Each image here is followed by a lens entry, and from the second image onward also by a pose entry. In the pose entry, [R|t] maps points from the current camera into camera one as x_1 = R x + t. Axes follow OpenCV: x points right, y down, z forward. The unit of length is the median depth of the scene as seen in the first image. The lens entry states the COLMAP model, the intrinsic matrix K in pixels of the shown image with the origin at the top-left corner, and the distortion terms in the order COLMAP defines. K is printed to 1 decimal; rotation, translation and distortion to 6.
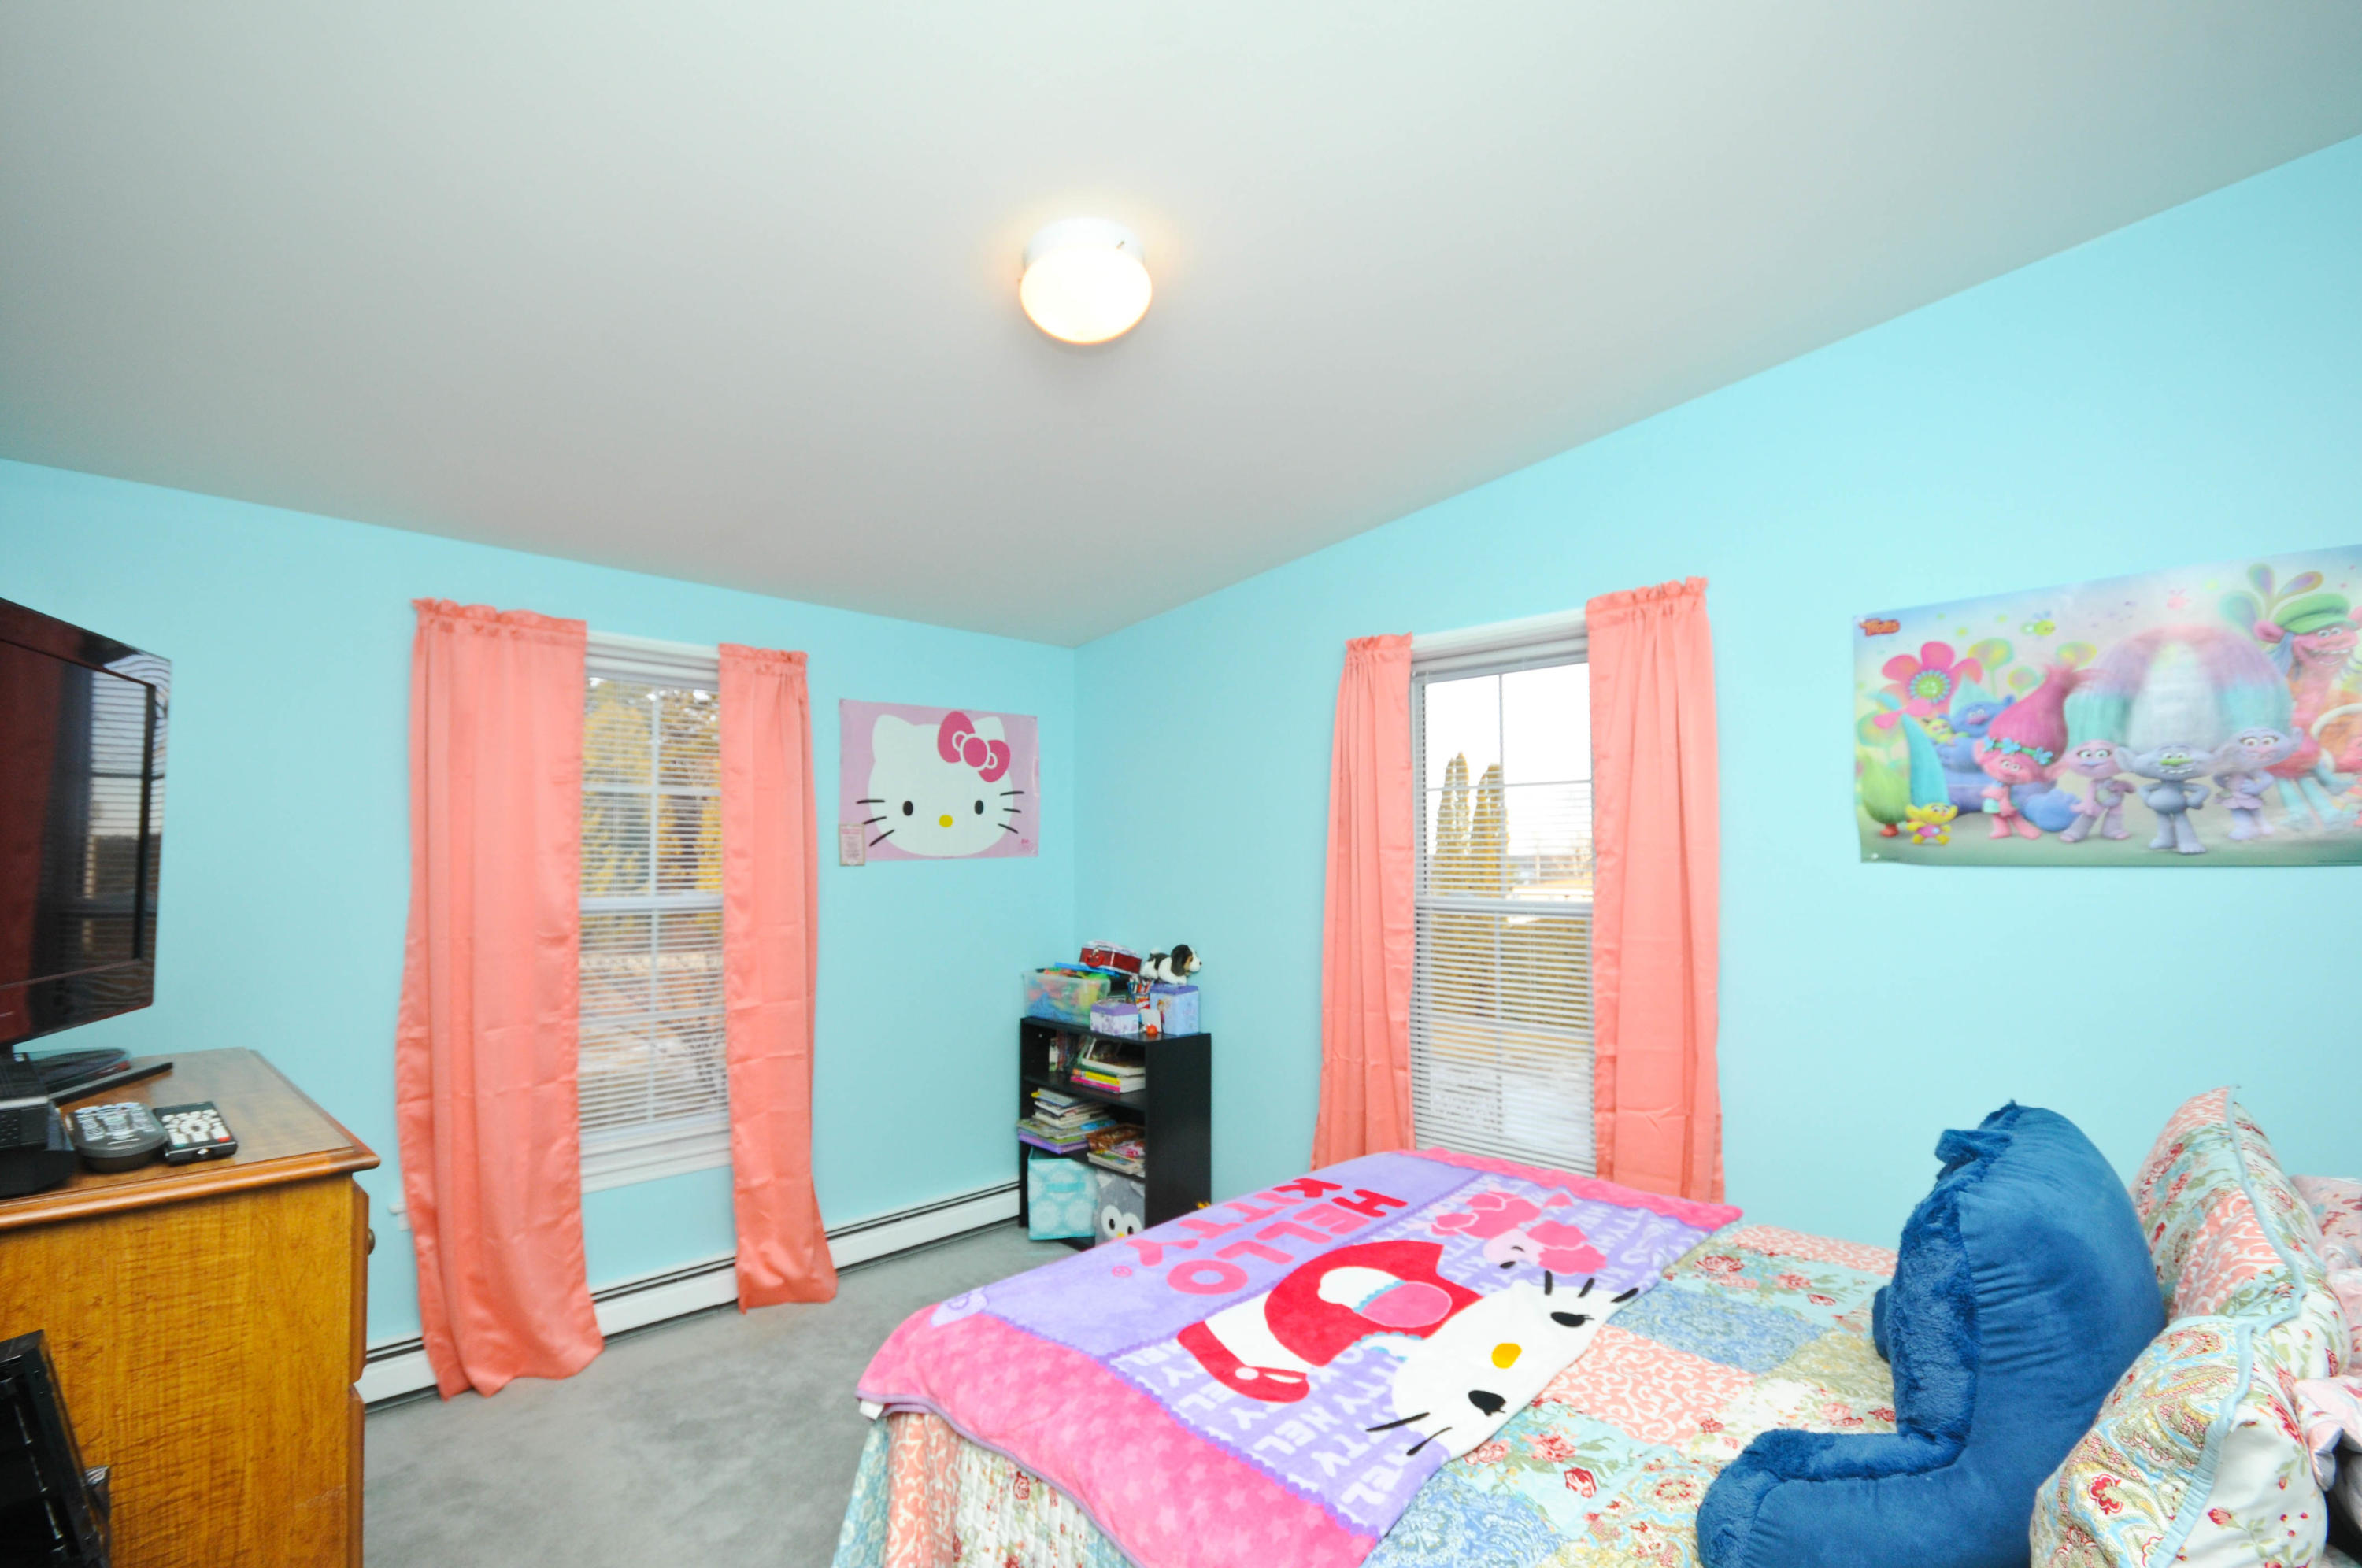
lens RADIAL K [[1058.2, 0, 1173.2], [0, 1058.2, 813.6], [0, 0, 1]] dist [-0.002660, -0.000709]
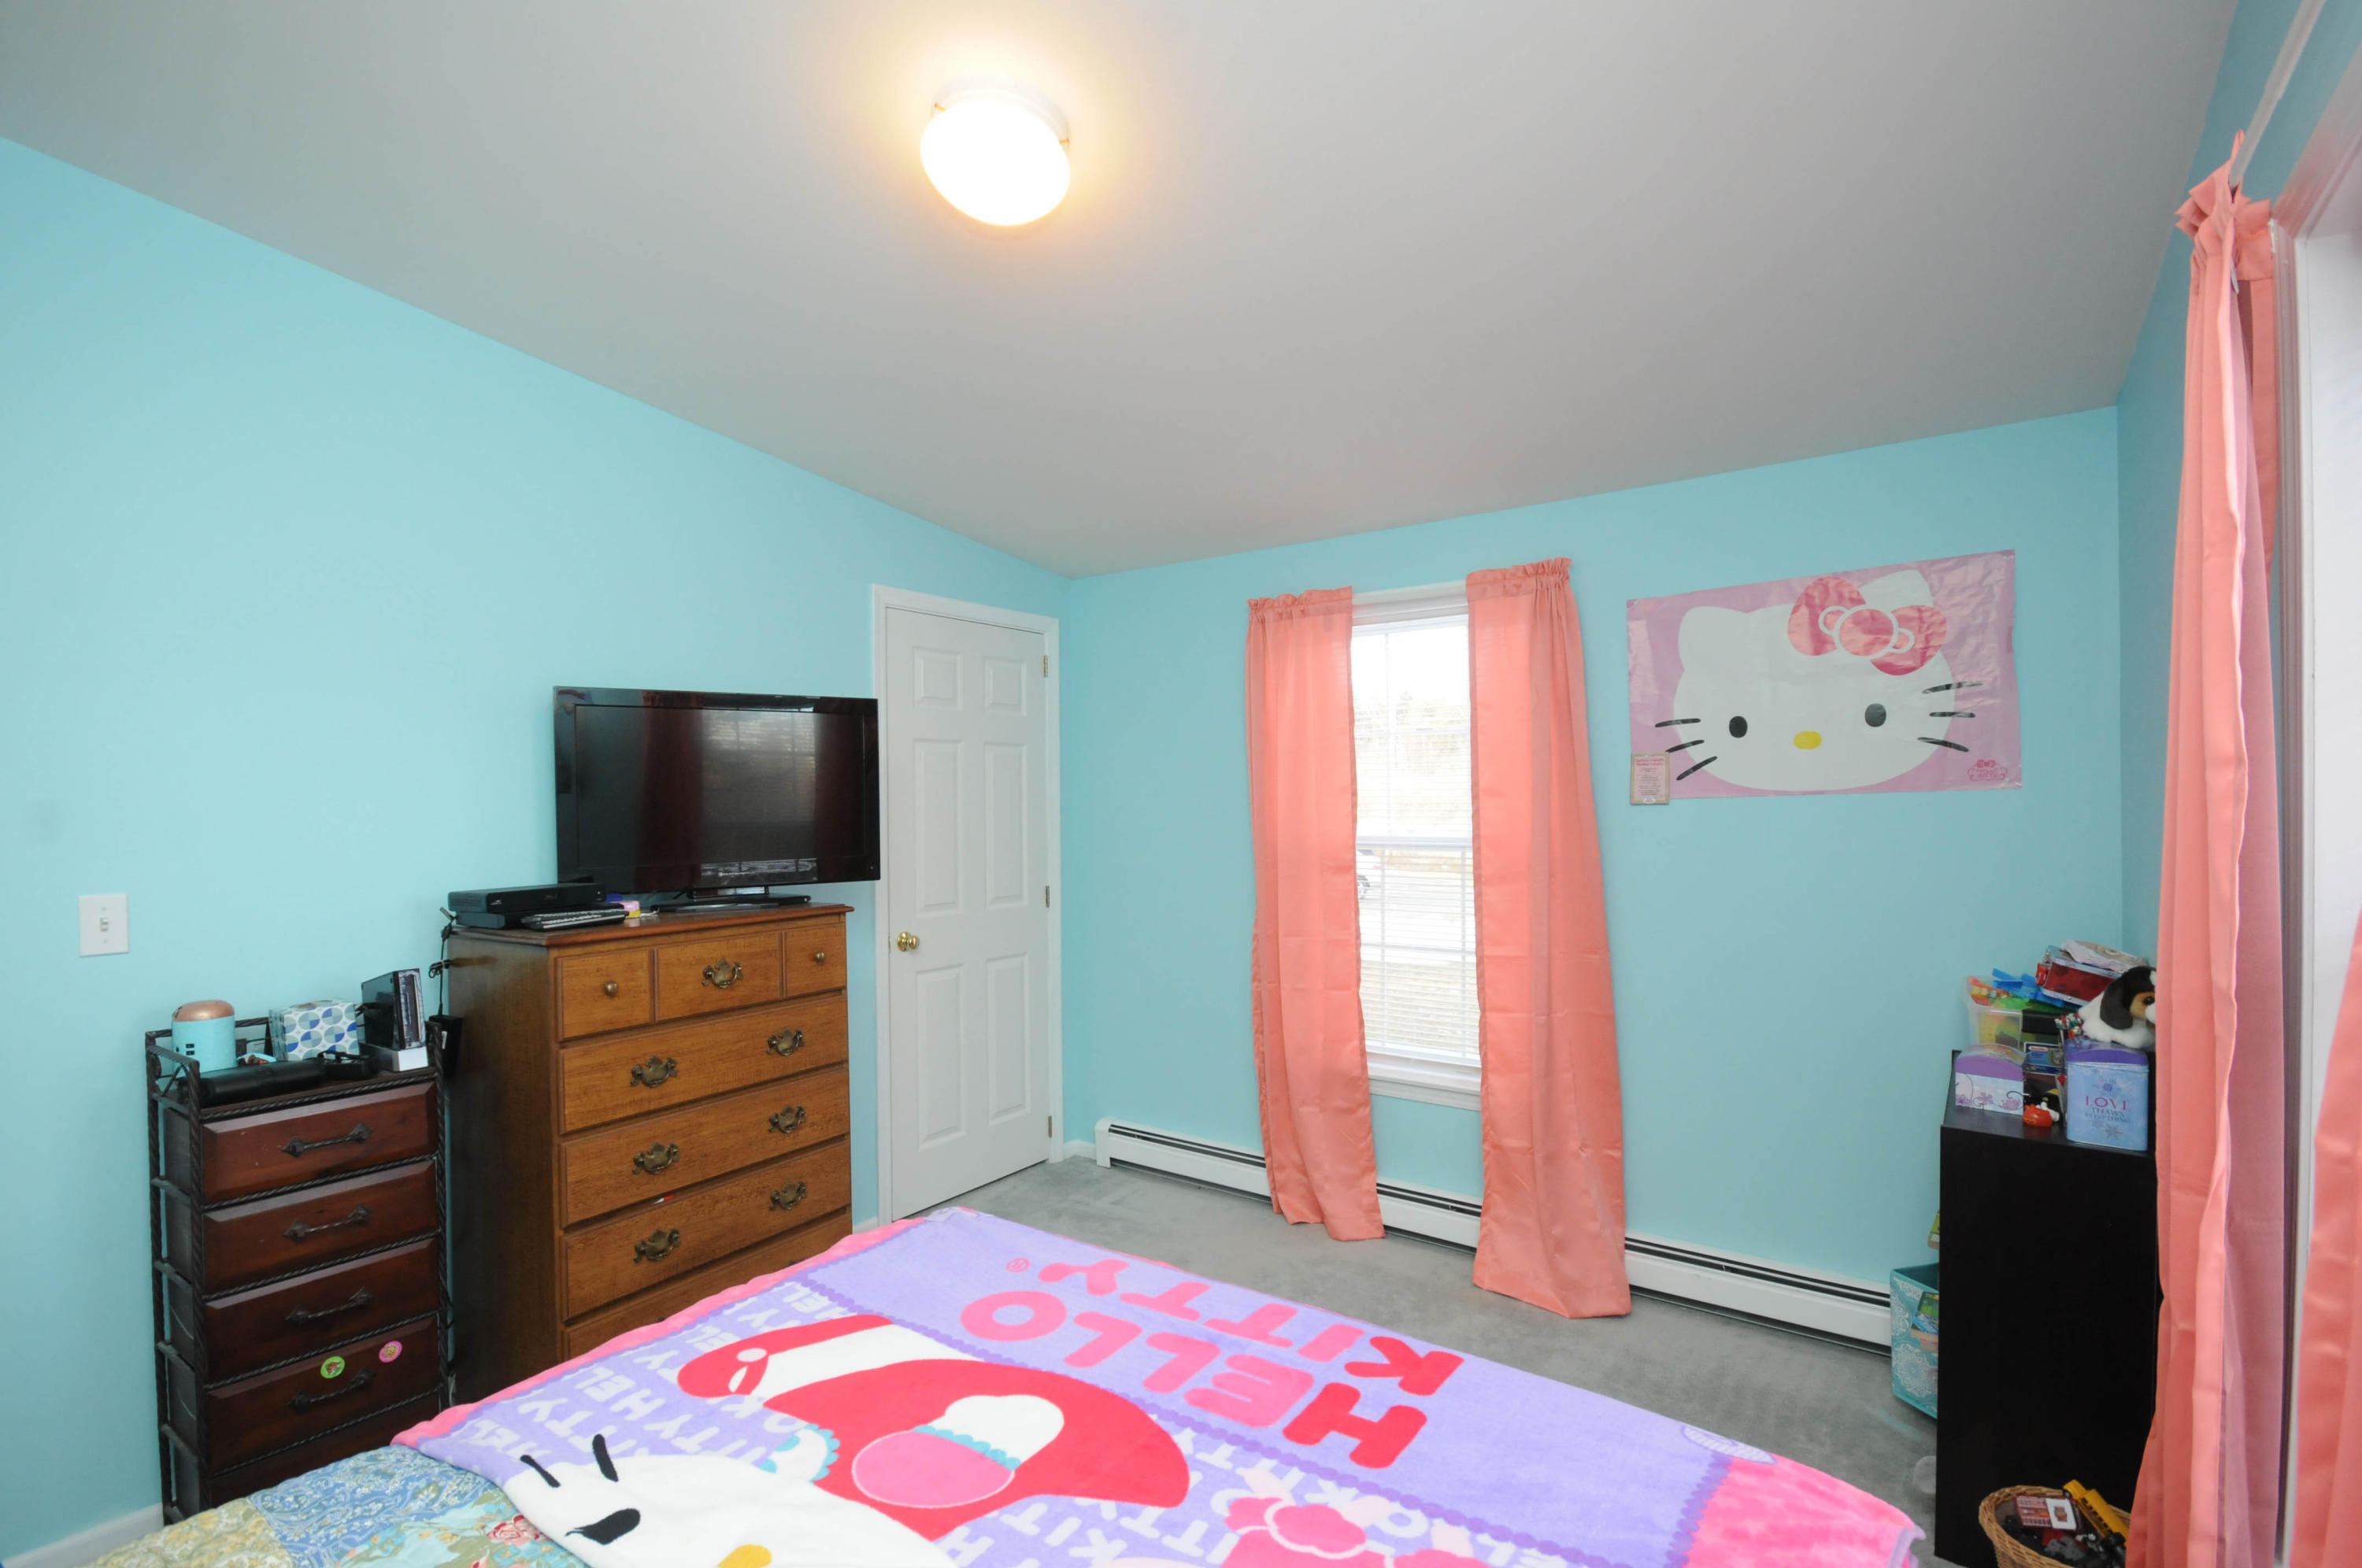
lens RADIAL K [[1058.2, 0, 1173.2], [0, 1058.2, 813.6], [0, 0, 1]] dist [-0.002660, -0.000709]
pose [[0.174241, 0.011692, -0.984634, 0.715849], [0.049630, 0.998554, 0.020640, 0.035962], [0.983452, -0.052464, 0.173409, 0.841508]]
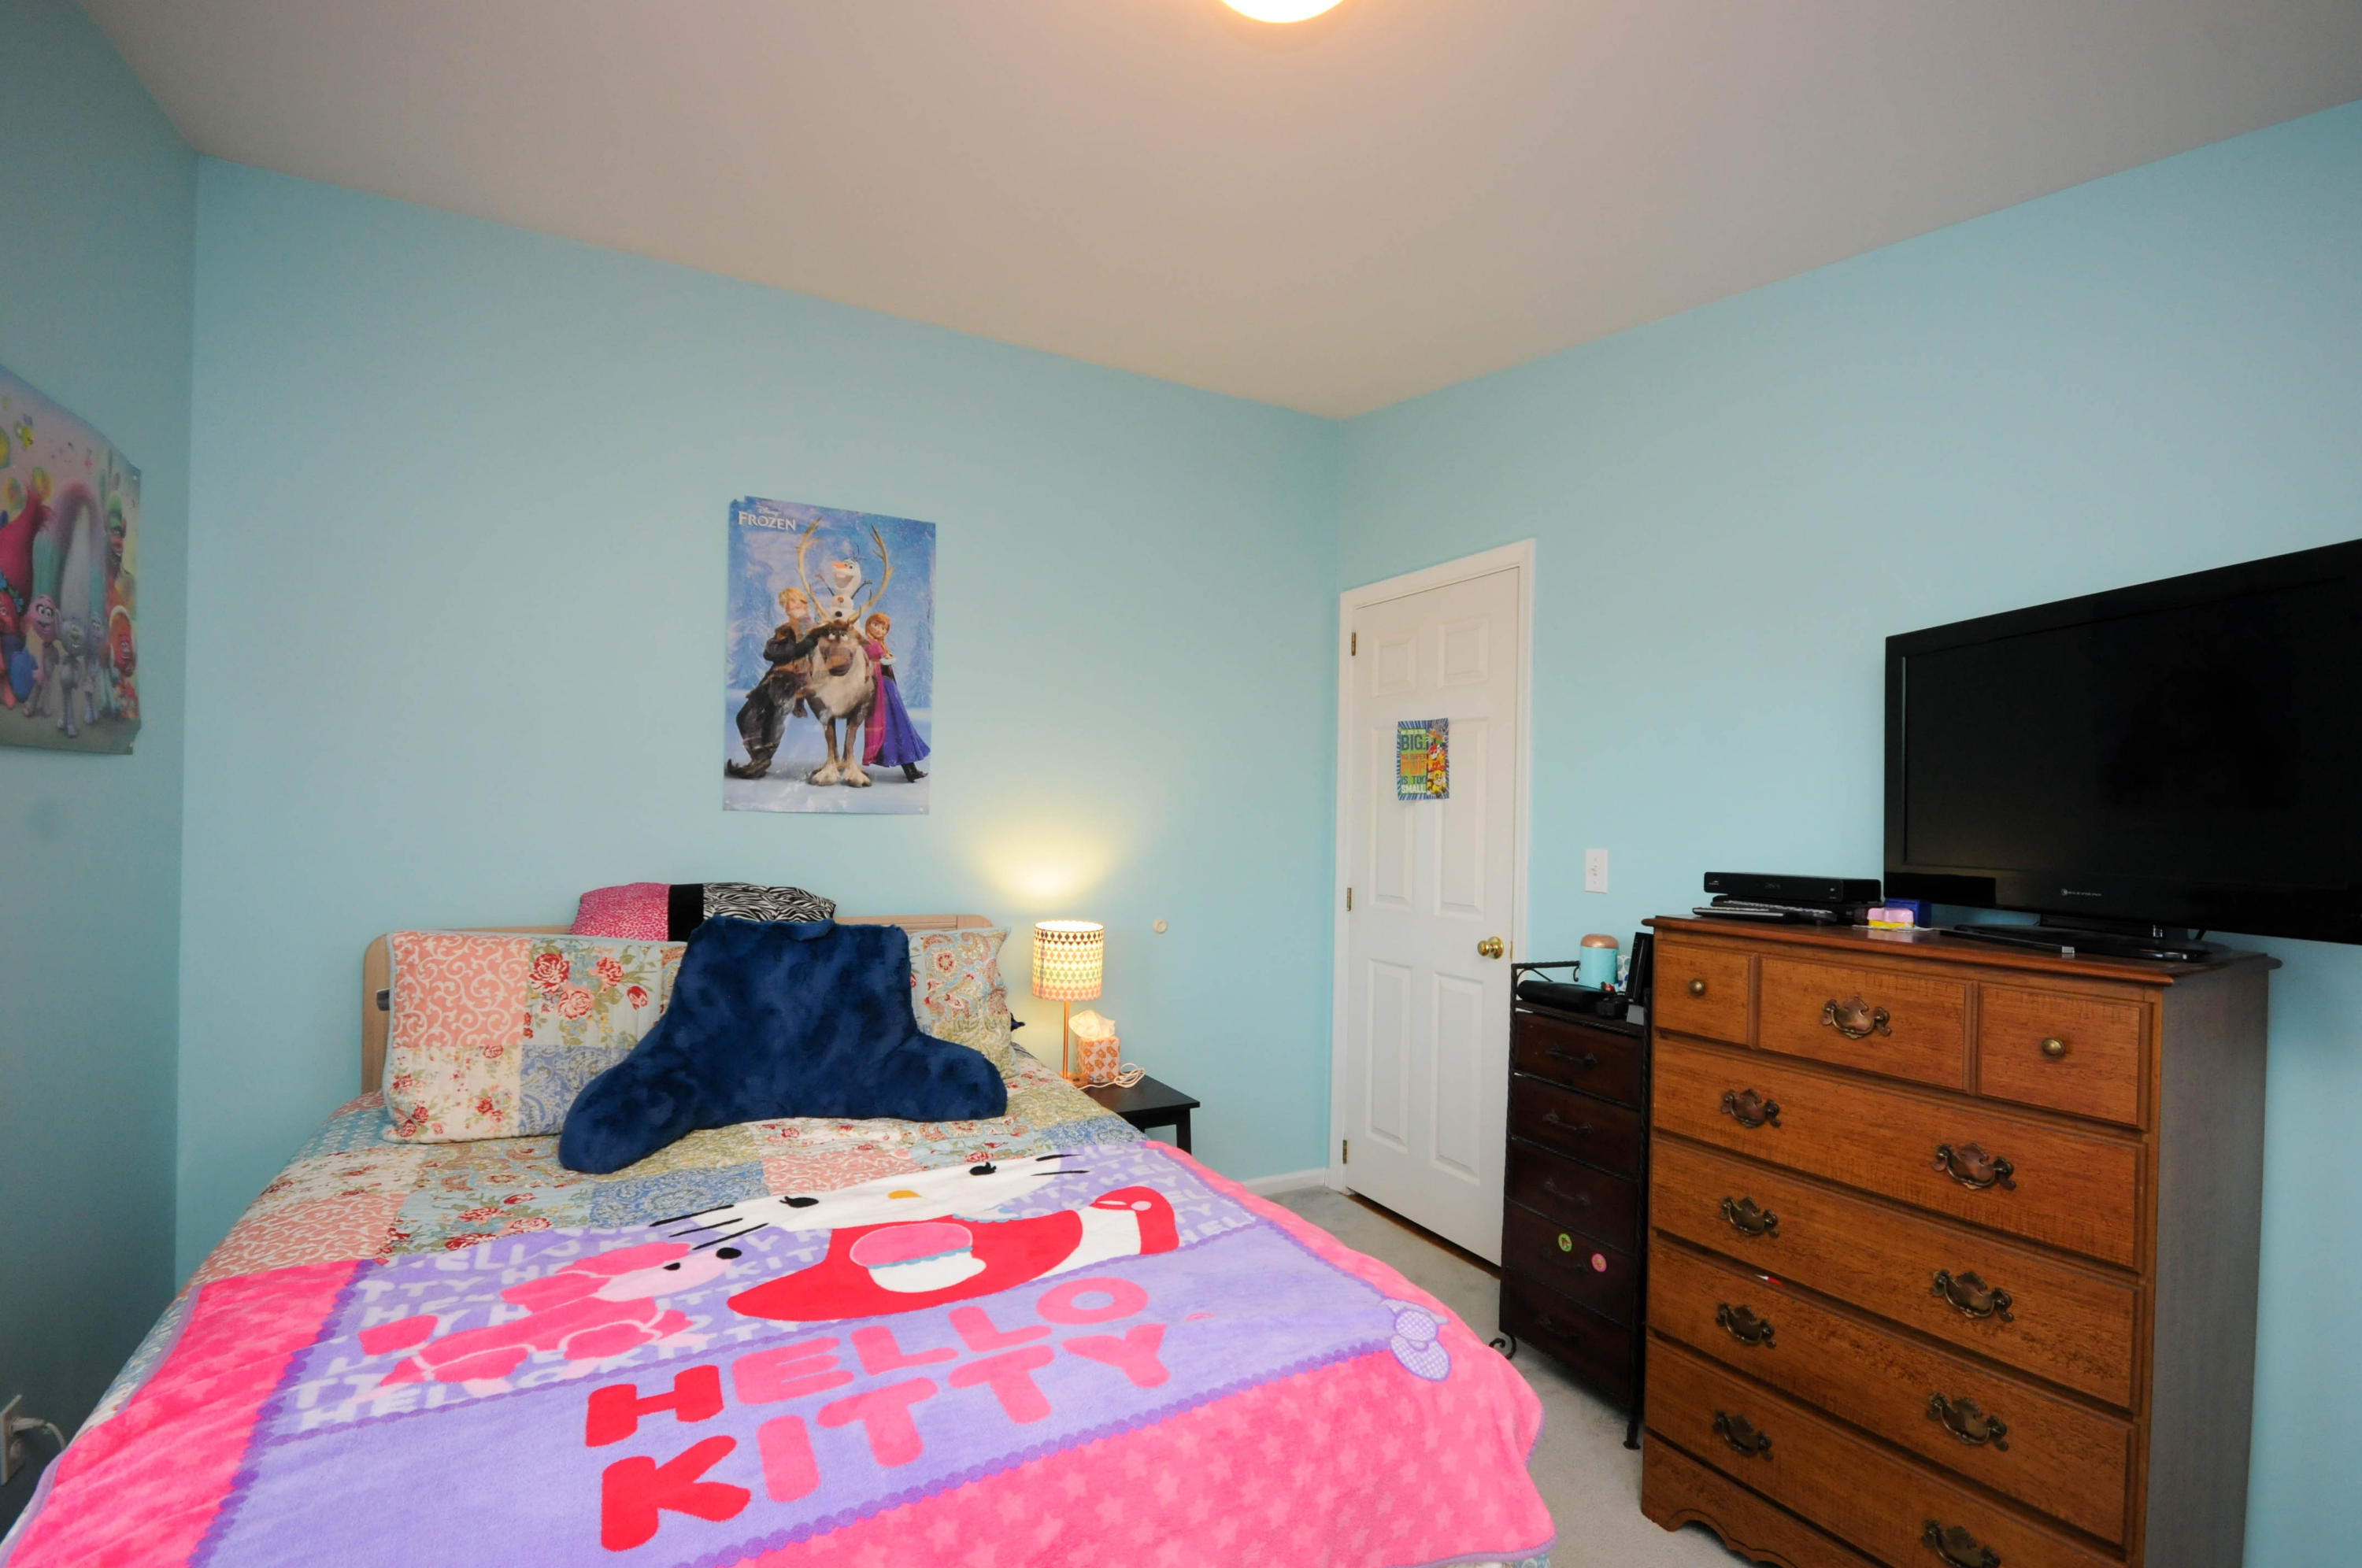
lens RADIAL K [[1058.2, 0, 1173.2], [0, 1058.2, 813.6], [0, 0, 1]] dist [-0.002660, -0.000709]
pose [[-0.960955, -0.020745, 0.275928, -0.188577], [-0.032139, 0.998804, -0.036834, 0.098445], [-0.274834, -0.044264, -0.960472, 1.451785]]
